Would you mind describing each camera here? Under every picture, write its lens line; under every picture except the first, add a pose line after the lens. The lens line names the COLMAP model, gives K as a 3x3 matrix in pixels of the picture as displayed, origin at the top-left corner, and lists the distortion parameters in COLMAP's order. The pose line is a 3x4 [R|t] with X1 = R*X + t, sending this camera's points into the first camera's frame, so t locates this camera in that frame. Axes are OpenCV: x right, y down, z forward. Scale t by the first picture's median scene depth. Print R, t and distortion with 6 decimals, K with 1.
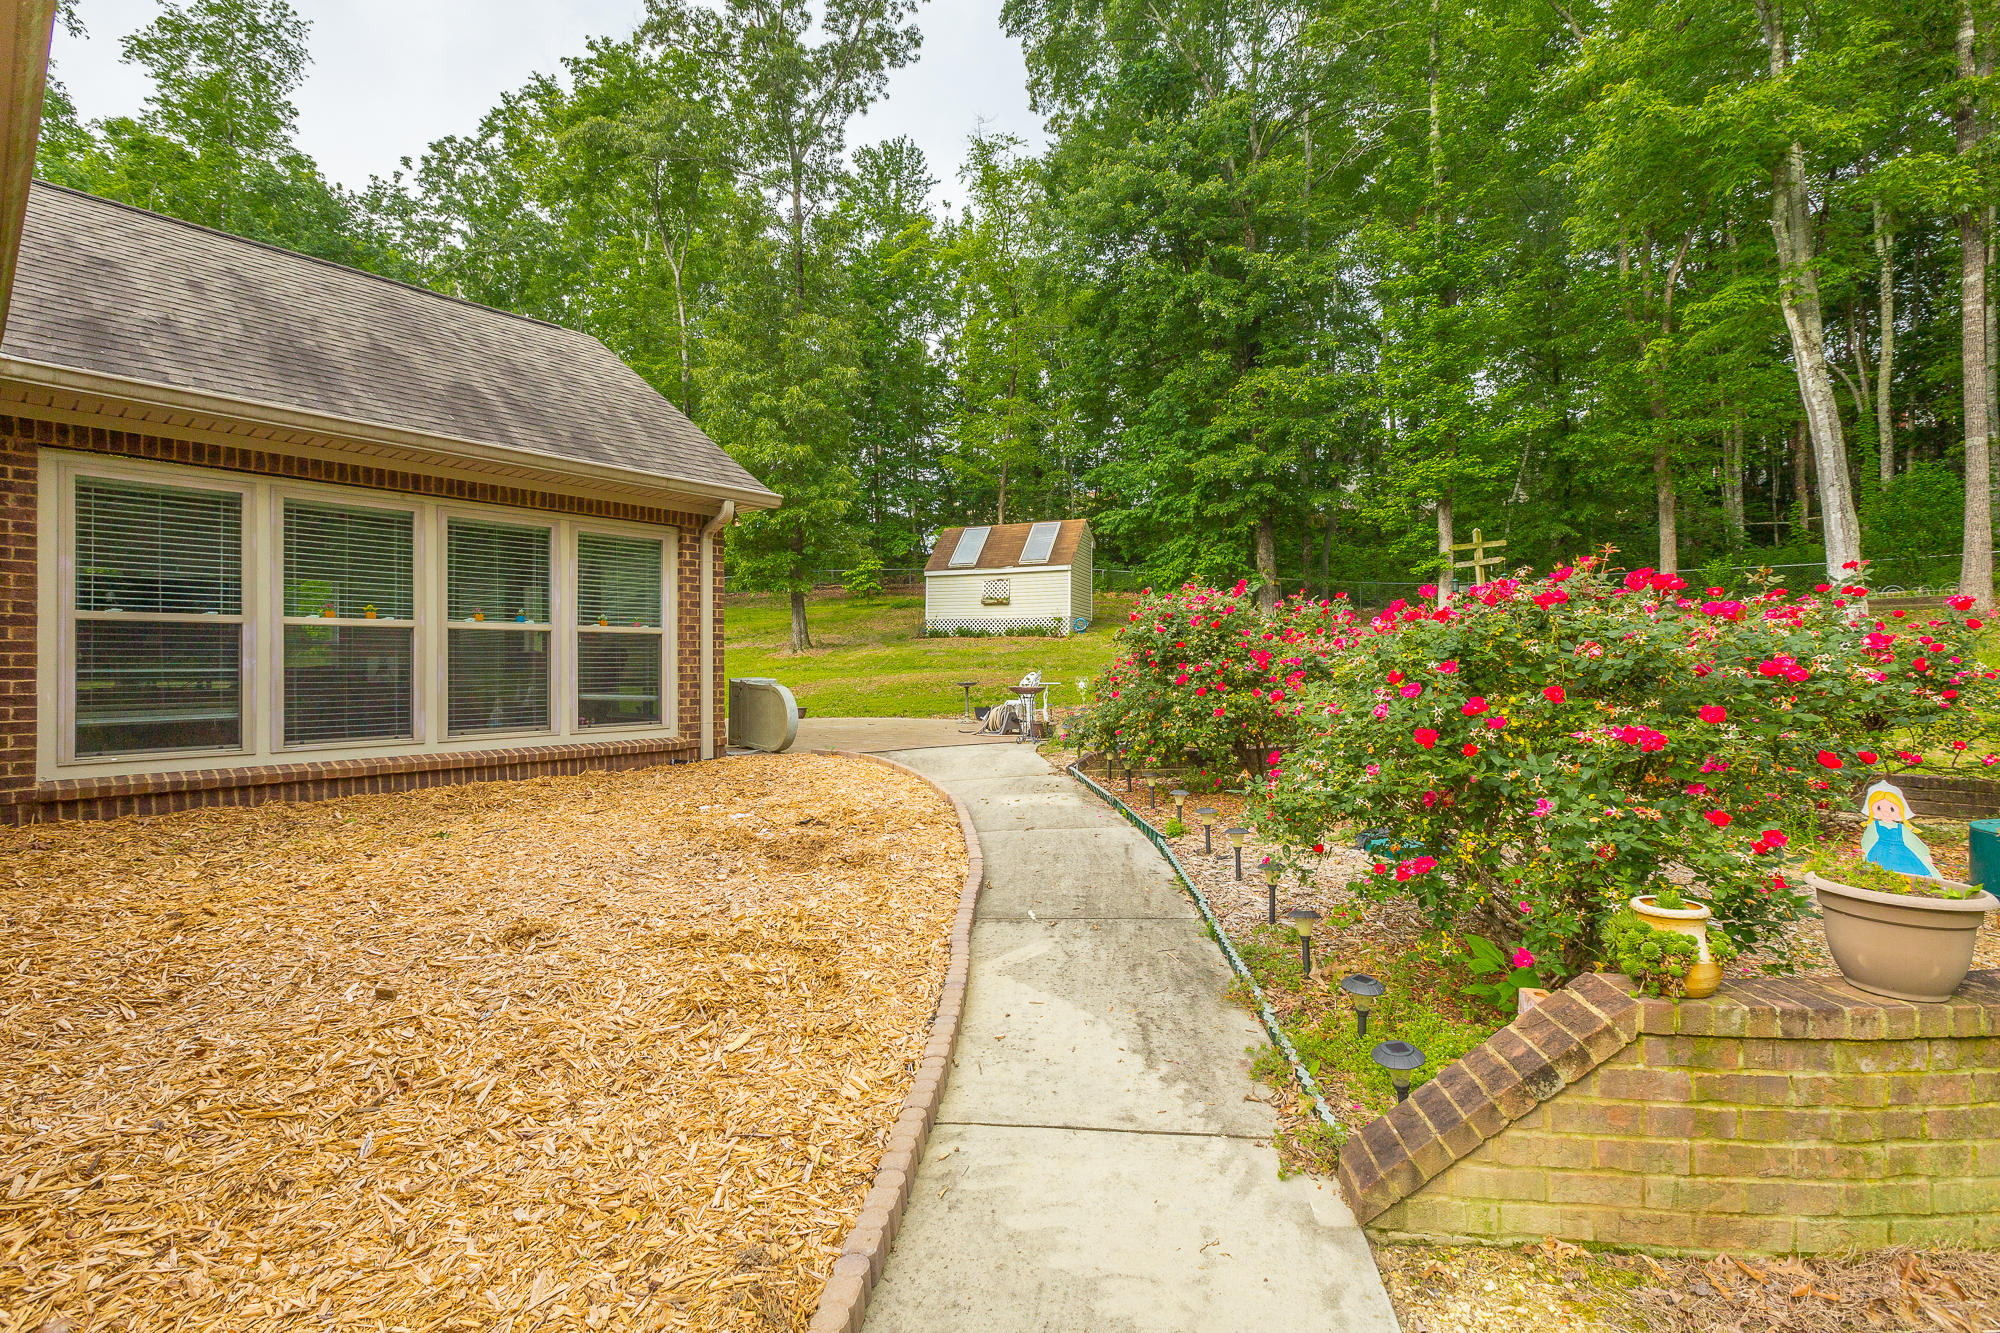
lens RADIAL K [[894.7, 0, 994.4], [0, 894.7, 662.0], [0, 0, 1]] dist [0.001264, 0.000015]
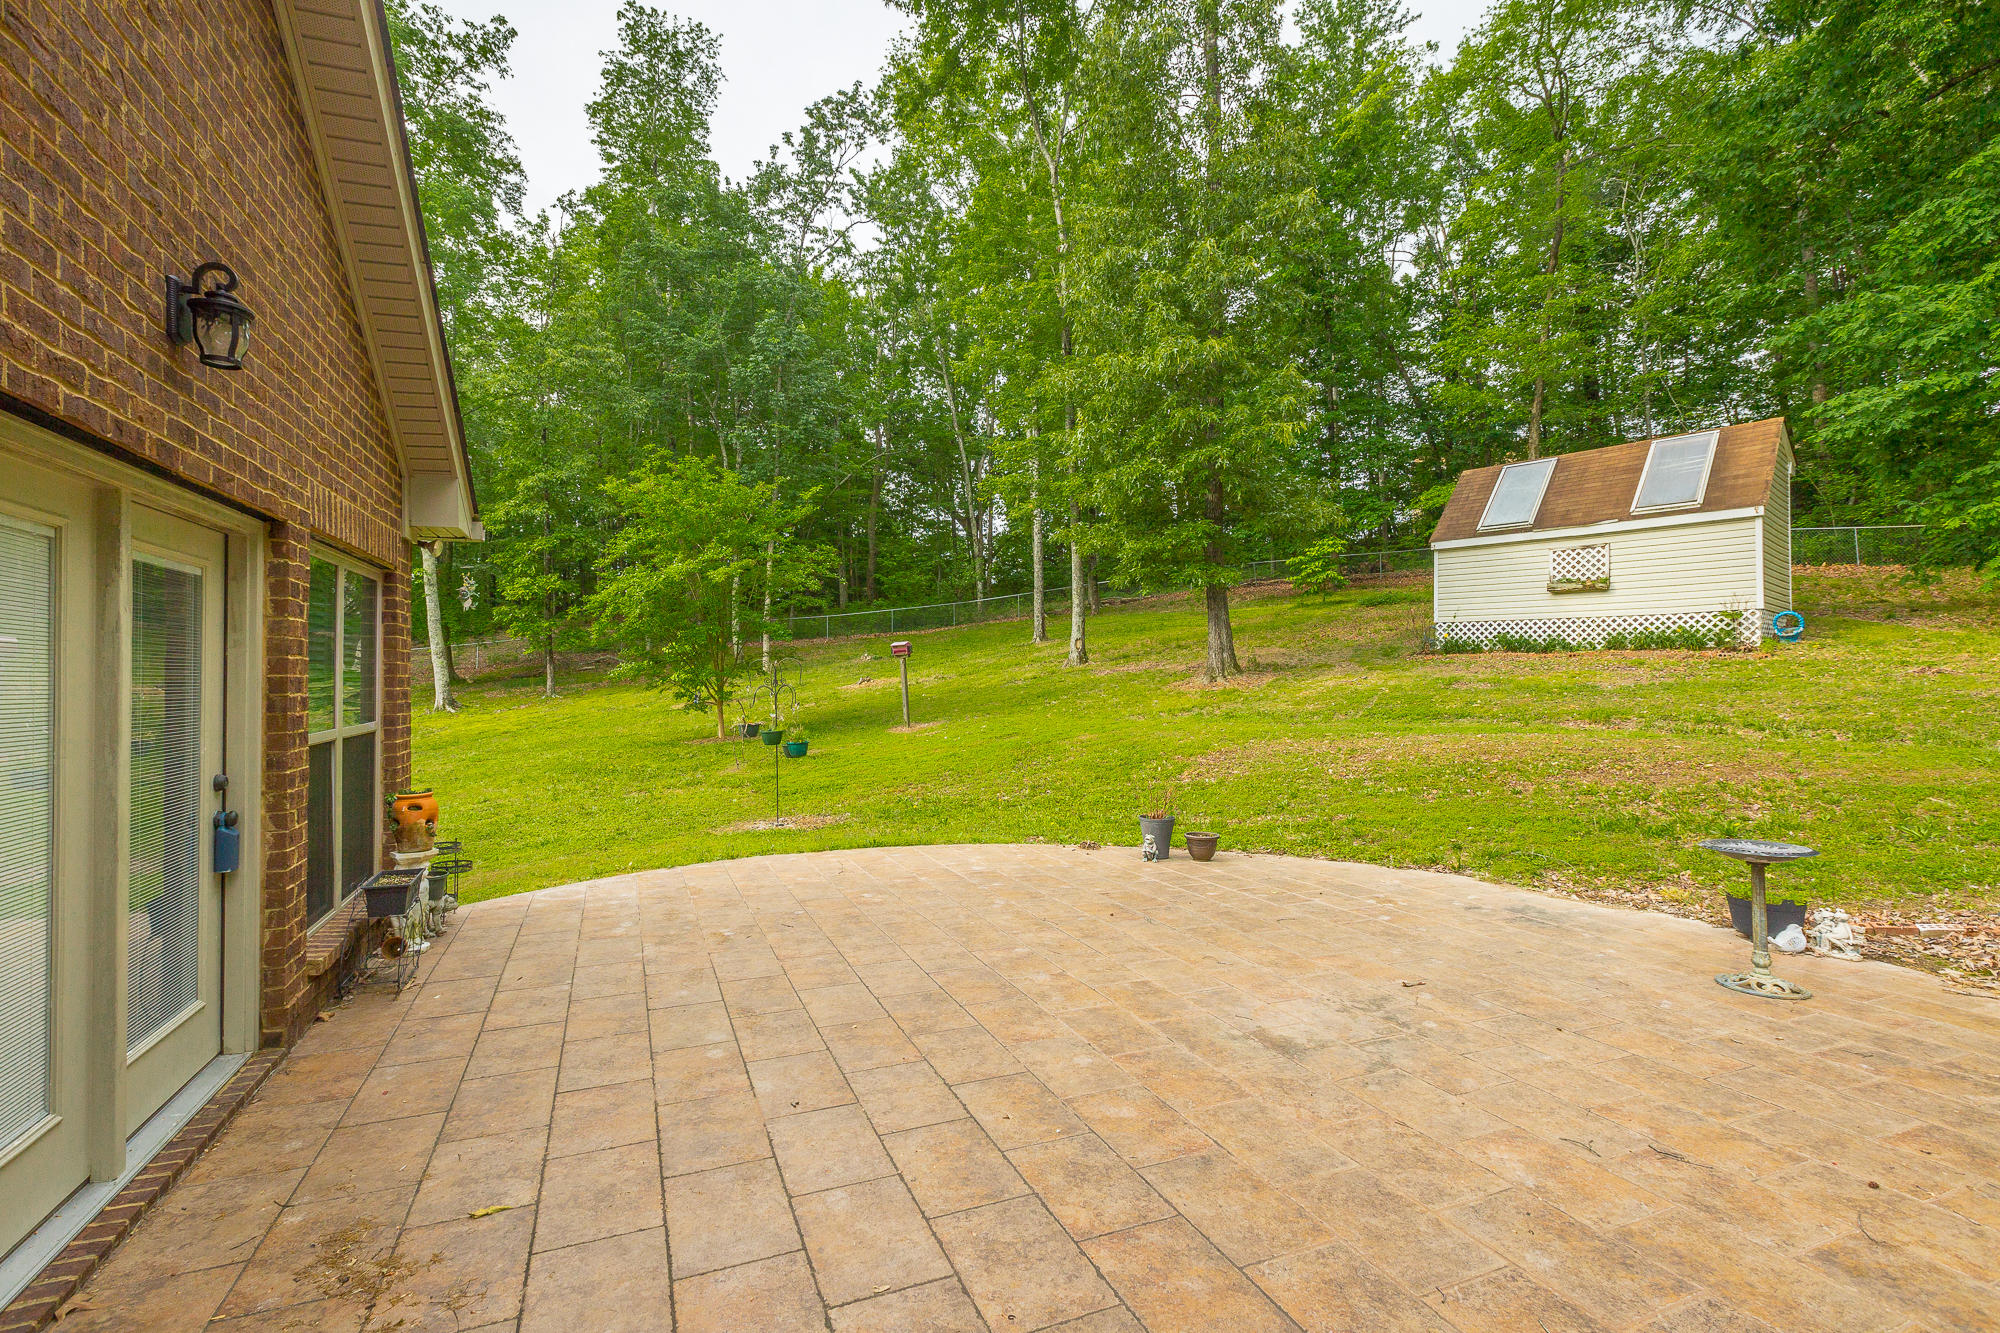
lens RADIAL K [[894.7, 0, 986.0], [0, 894.7, 661.2], [0, 0, 1]] dist [0.001264, 0.000015]
pose [[0.883283, -0.009039, -0.468752, -0.062268], [0.006899, 0.999956, -0.006283, -0.020112], [0.468789, 0.002315, 0.883307, 0.335409]]
